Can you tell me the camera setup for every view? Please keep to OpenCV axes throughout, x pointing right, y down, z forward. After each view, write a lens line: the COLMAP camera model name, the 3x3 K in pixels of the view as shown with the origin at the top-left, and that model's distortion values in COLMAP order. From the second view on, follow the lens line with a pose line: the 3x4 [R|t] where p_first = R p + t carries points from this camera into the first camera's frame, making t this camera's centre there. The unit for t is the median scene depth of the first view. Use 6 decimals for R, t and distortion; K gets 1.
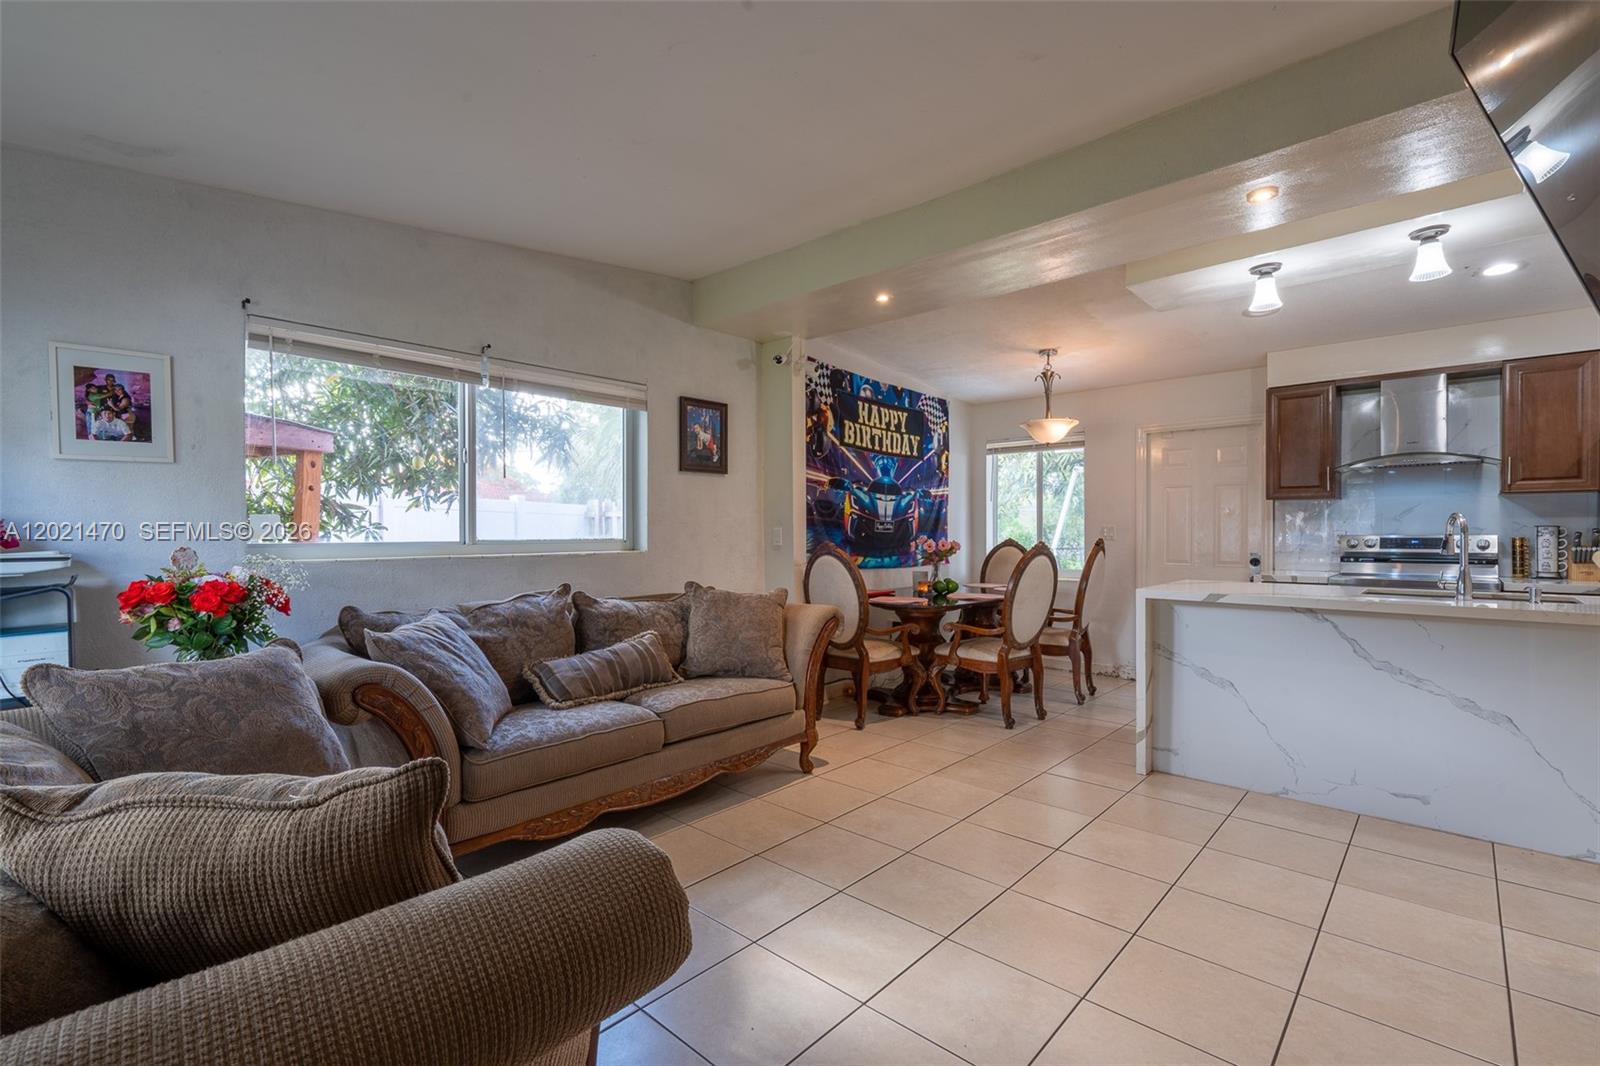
lens RADIAL K [[724.6, 0, 794.2], [0, 724.6, 534.2], [0, 0, 1]] dist [-0.003619, 0.001391]
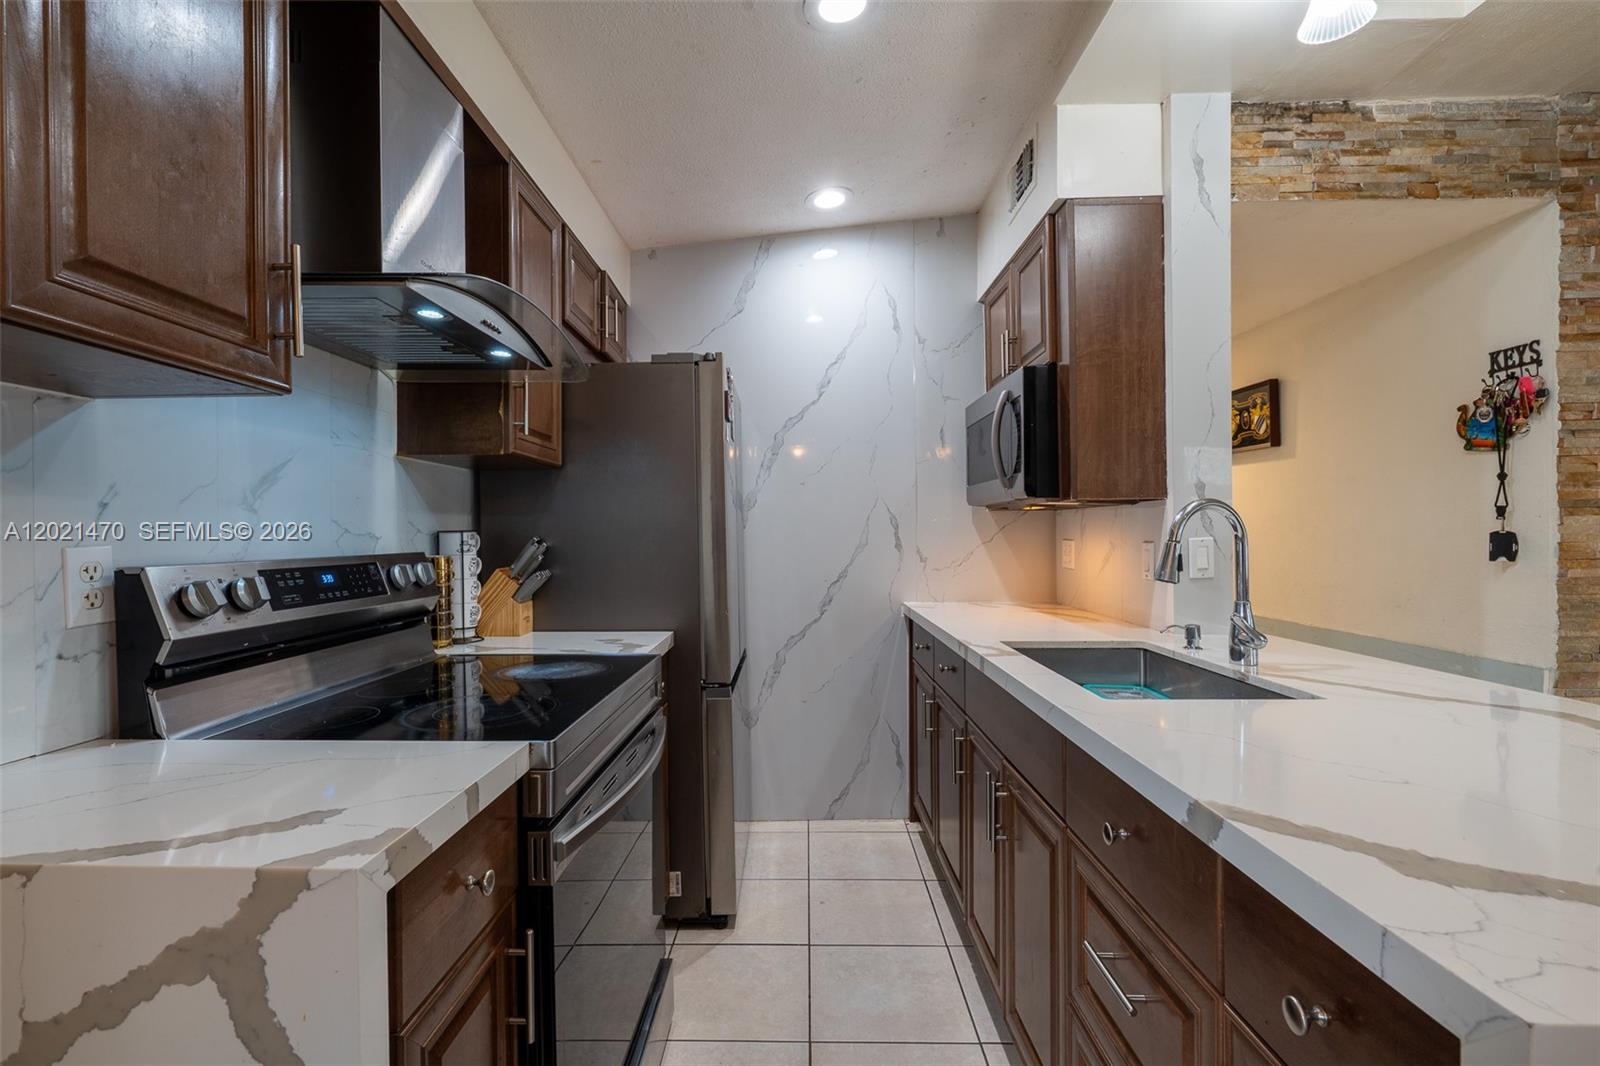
lens RADIAL K [[724.6, 0, 774.7], [0, 724.6, 535.5], [0, 0, 1]] dist [-0.003619, 0.001391]
pose [[-0.664837, 0.004727, 0.746974, 0.422510], [0.010600, 0.999939, 0.003107, -0.005752], [-0.746914, 0.009983, -0.664846, 0.900460]]
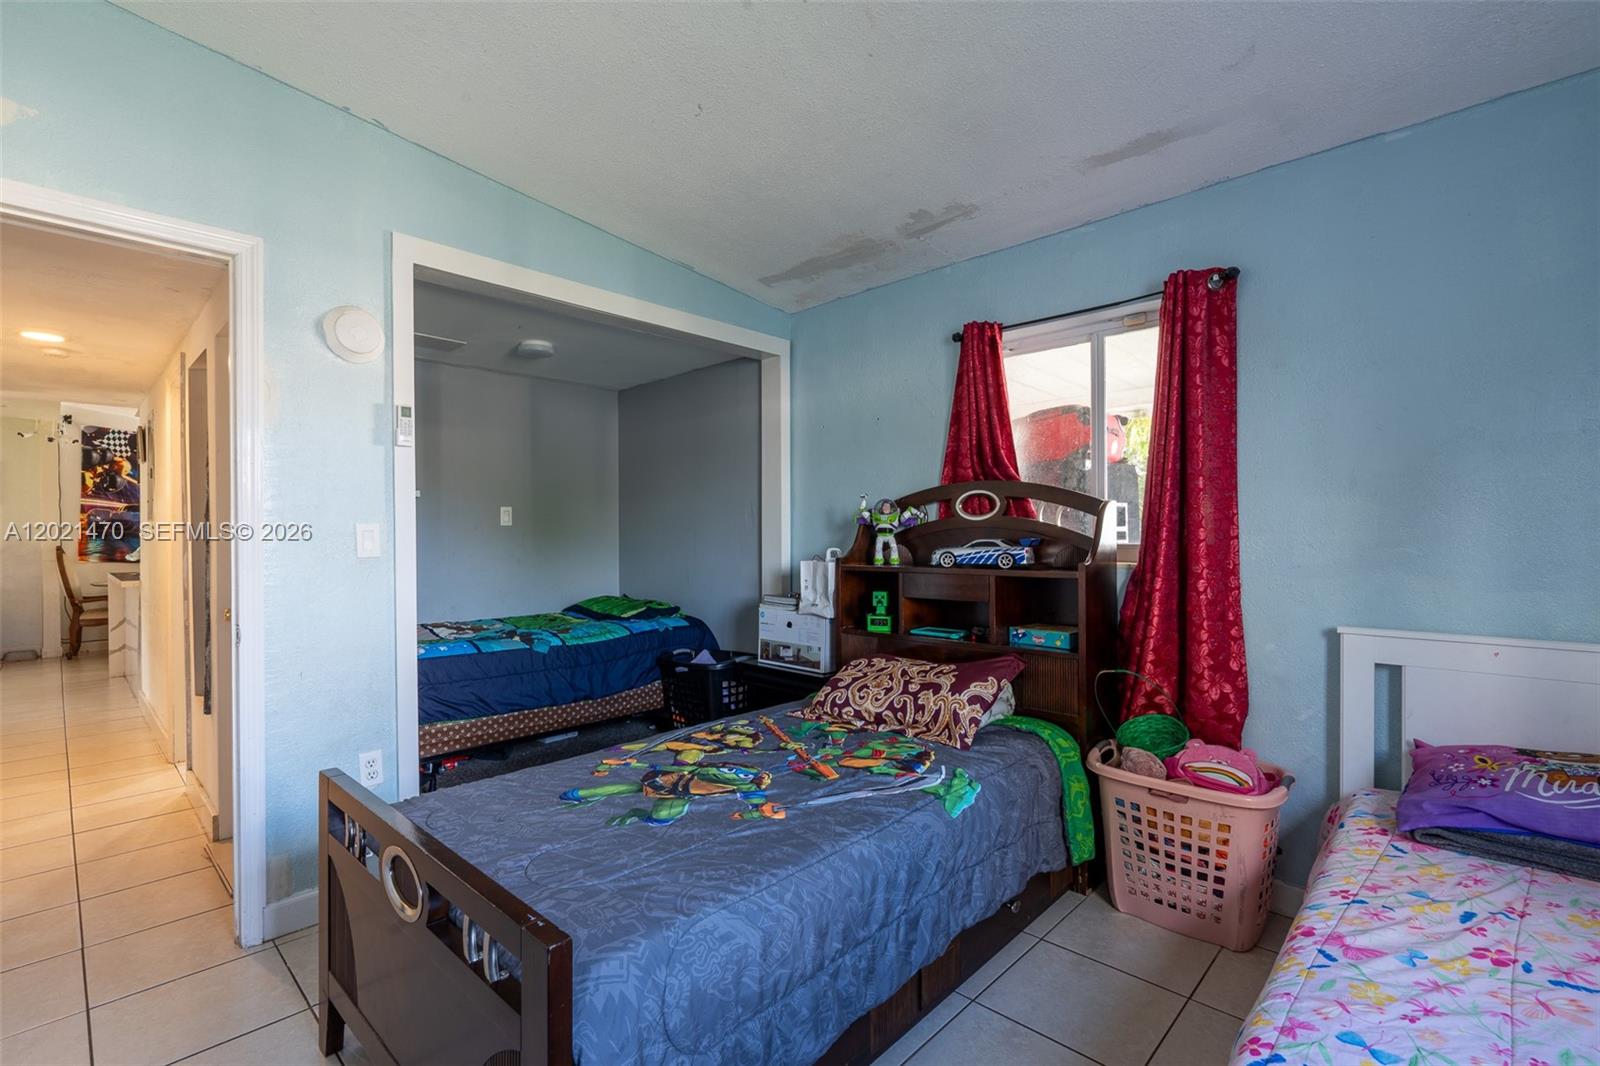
lens RADIAL K [[724.6, 0, 800.3], [0, 724.6, 534.2], [0, 0, 1]] dist [-0.003619, 0.001391]
pose [[0.999857, -0.000748, -0.016875, 1.458404], [0.000769, 0.999999, 0.001281, -0.015610], [0.016874, -0.001294, 0.999857, -0.495642]]
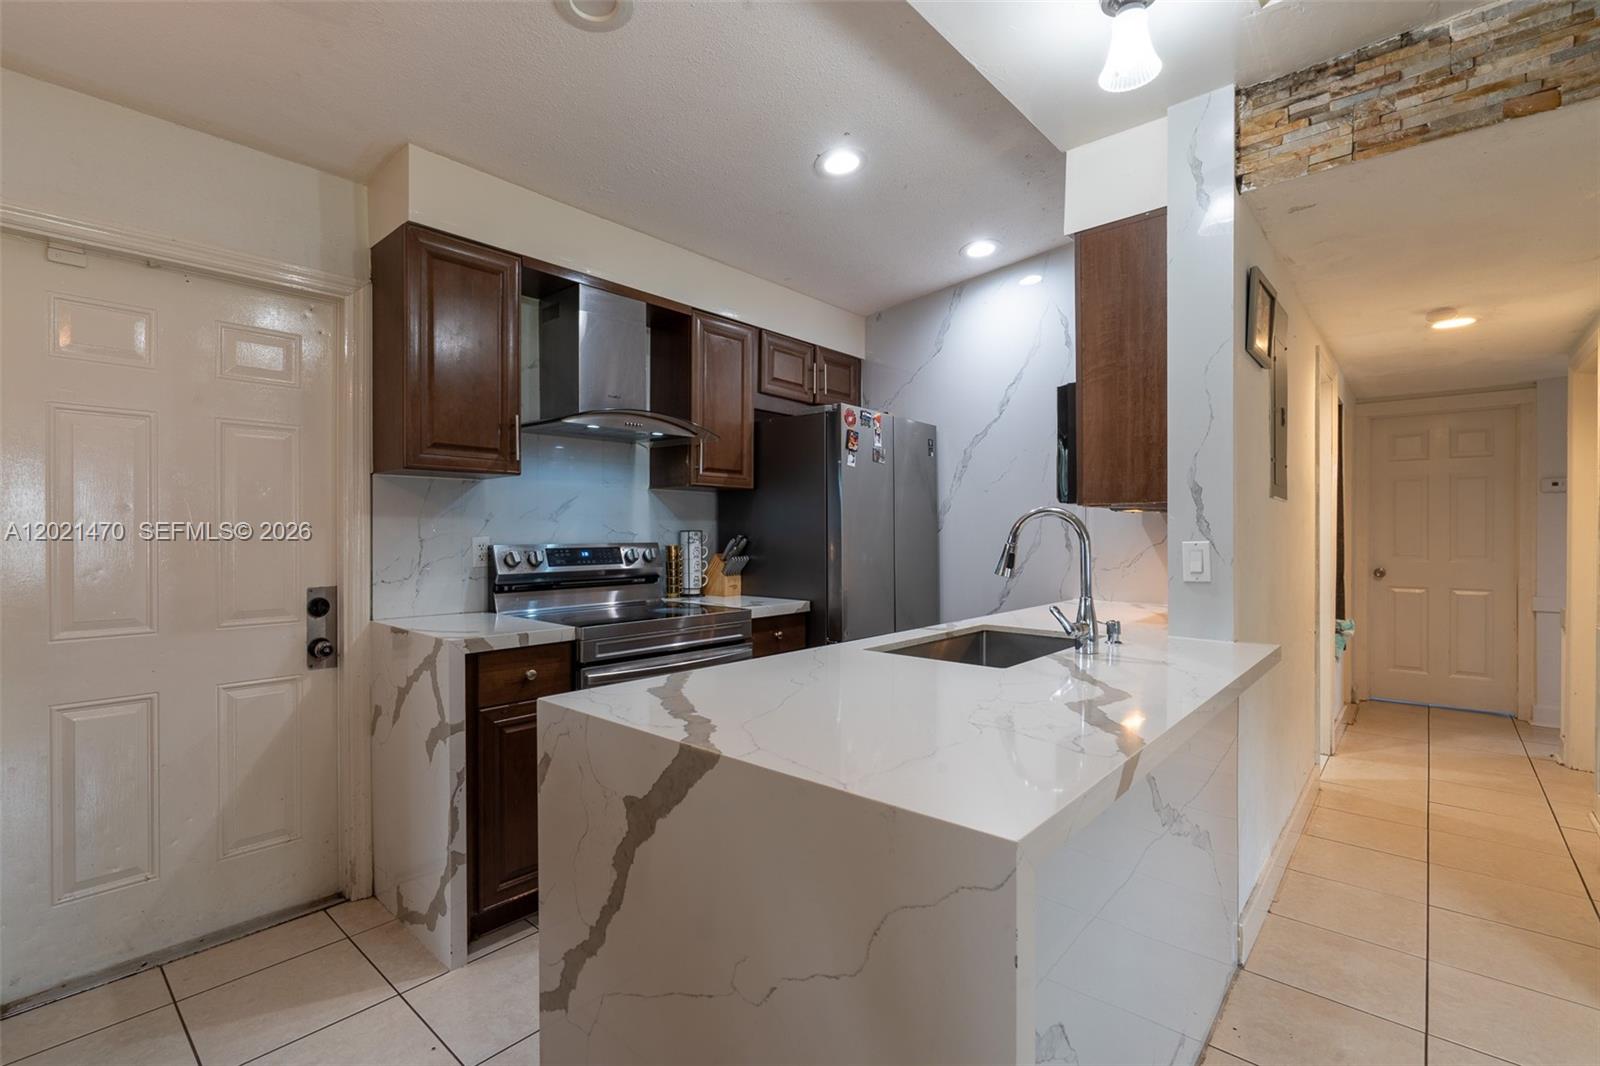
lens RADIAL K [[724.6, 0, 778.3], [0, 724.6, 534.9], [0, 0, 1]] dist [-0.003619, 0.001391]
pose [[-0.007536, -0.000477, 0.999971, 0.184004], [0.002465, 0.999997, 0.000496, -0.005239], [-0.999969, 0.002469, -0.007535, 0.706707]]
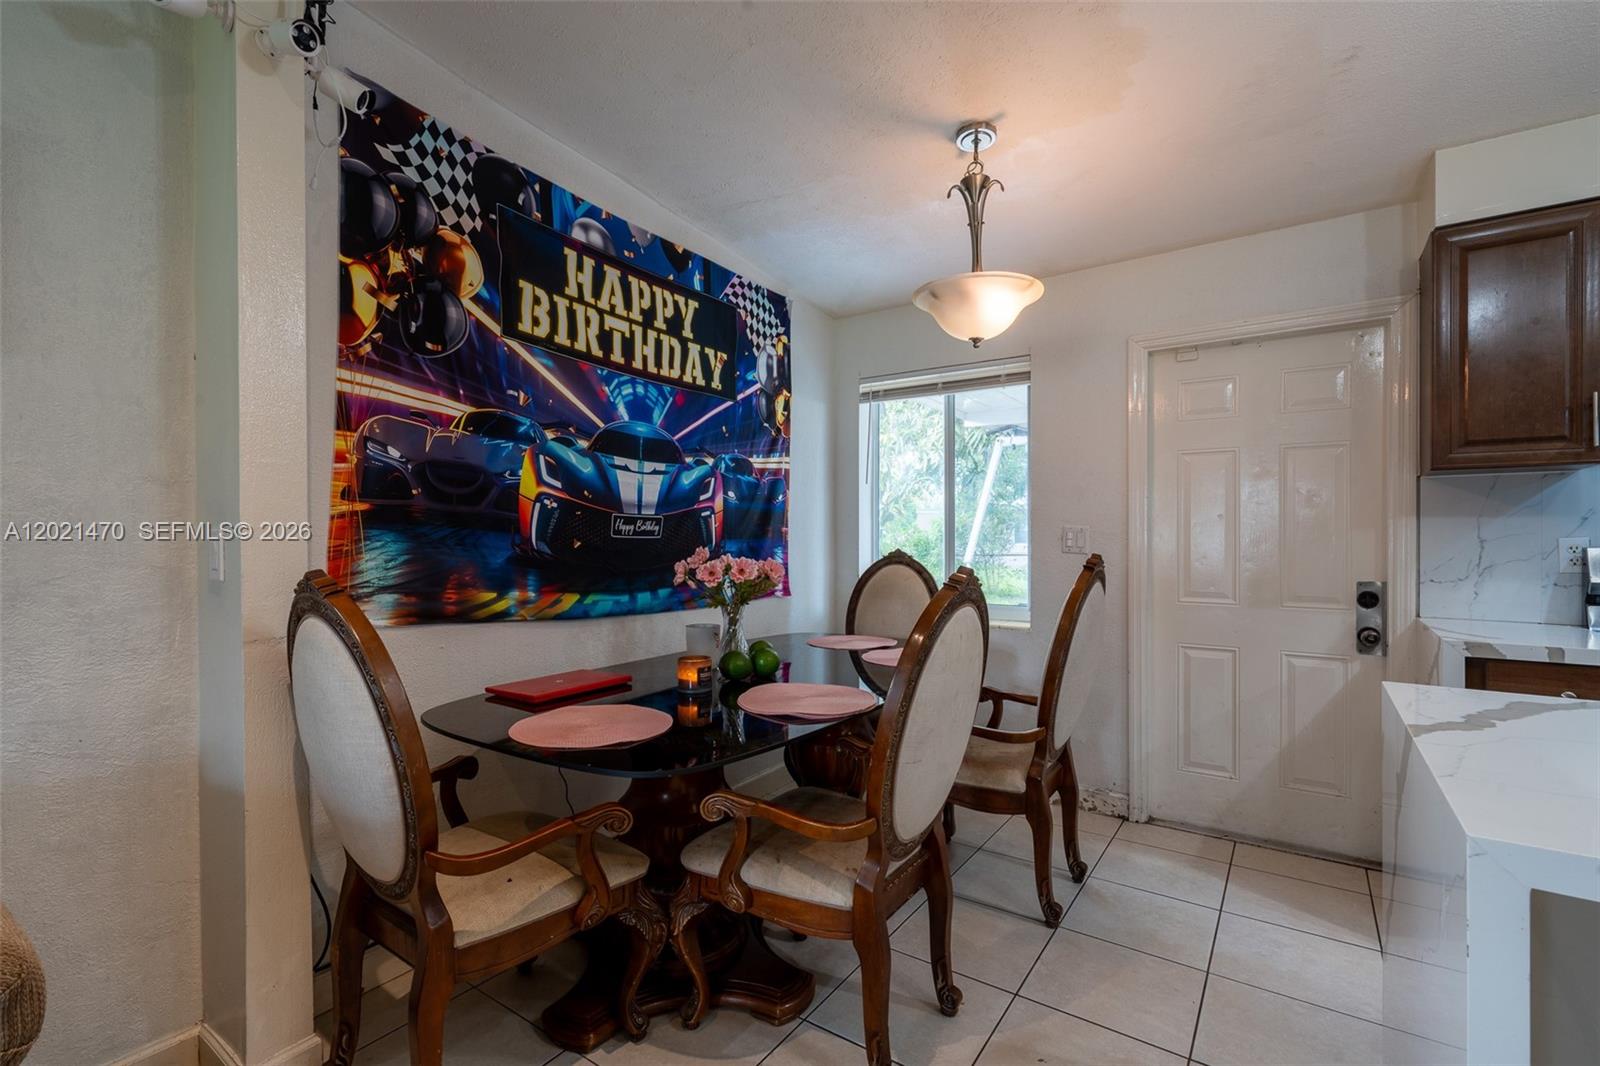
lens RADIAL K [[724.6, 0, 794.8], [0, 724.6, 536.5], [0, 0, 1]] dist [-0.003619, 0.001391]
pose [[0.991278, 0.000543, 0.131784, 0.173366], [-0.000456, 1.000000, -0.000691, -0.004283], [-0.131784, 0.000625, 0.991278, 0.544818]]
